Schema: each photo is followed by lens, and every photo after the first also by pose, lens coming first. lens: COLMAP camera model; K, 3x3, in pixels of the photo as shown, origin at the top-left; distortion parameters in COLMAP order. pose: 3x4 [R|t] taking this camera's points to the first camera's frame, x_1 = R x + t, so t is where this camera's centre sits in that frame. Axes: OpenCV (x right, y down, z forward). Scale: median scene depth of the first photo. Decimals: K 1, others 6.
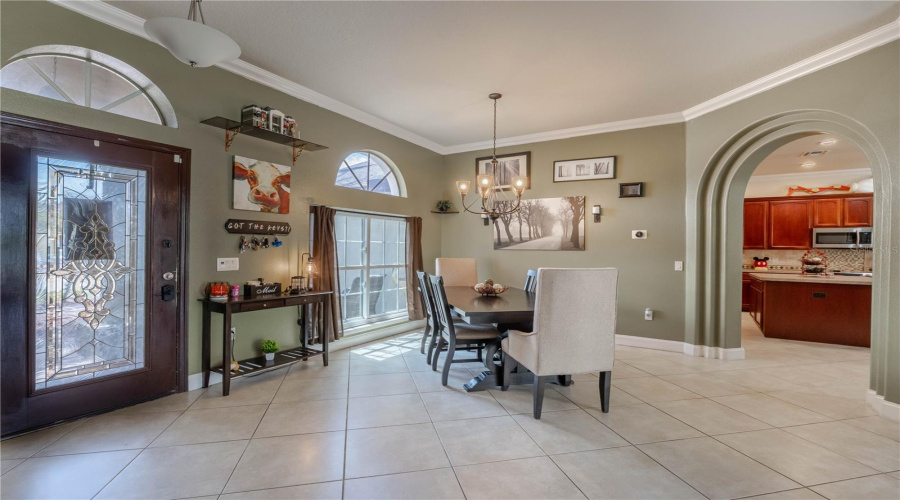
lens RADIAL K [[409.1, 0, 445.0], [0, 409.1, 249.4], [0, 0, 1]] dist [-0.000992, -0.000014]
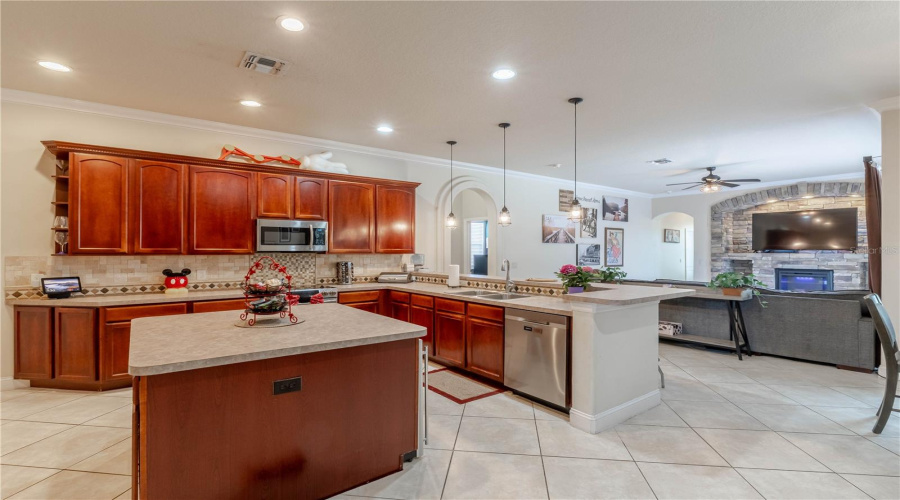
lens RADIAL K [[409.1, 0, 447.7], [0, 409.1, 249.3], [0, 0, 1]] dist [-0.000992, -0.000014]
pose [[0.372665, -0.004932, 0.927953, 0.433852], [0.006150, 0.999977, 0.002845, -0.006794], [-0.927946, 0.004646, 0.372686, 0.501333]]
